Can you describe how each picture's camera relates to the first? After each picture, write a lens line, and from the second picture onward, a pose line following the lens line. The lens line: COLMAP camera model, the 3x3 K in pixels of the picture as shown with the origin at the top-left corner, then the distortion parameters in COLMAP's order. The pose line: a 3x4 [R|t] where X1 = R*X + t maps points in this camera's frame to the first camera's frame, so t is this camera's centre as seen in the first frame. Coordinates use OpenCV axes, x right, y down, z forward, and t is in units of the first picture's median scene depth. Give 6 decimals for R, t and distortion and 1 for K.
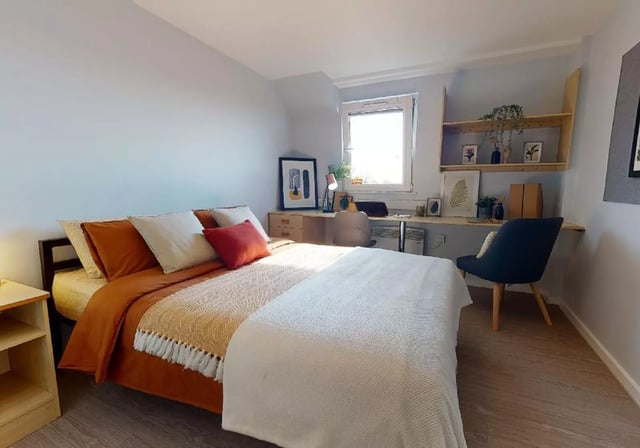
lens RADIAL K [[287.2, 0, 321.0], [0, 287.2, 223.0], [0, 0, 1]] dist [-0.003080, -0.000510]
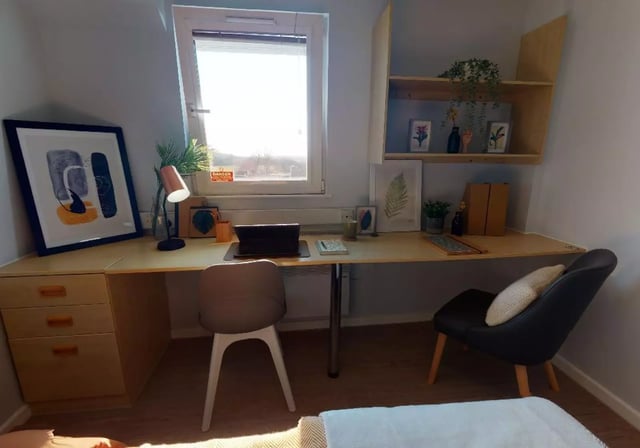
lens RADIAL K [[287.2, 0, 319.4], [0, 287.2, 225.6], [0, 0, 1]] dist [-0.003080, -0.000510]
pose [[0.845304, -0.123232, 0.519880, -0.009199], [0.067409, 0.989860, 0.125032, -0.118459], [-0.530016, -0.070645, 0.845040, 0.492359]]
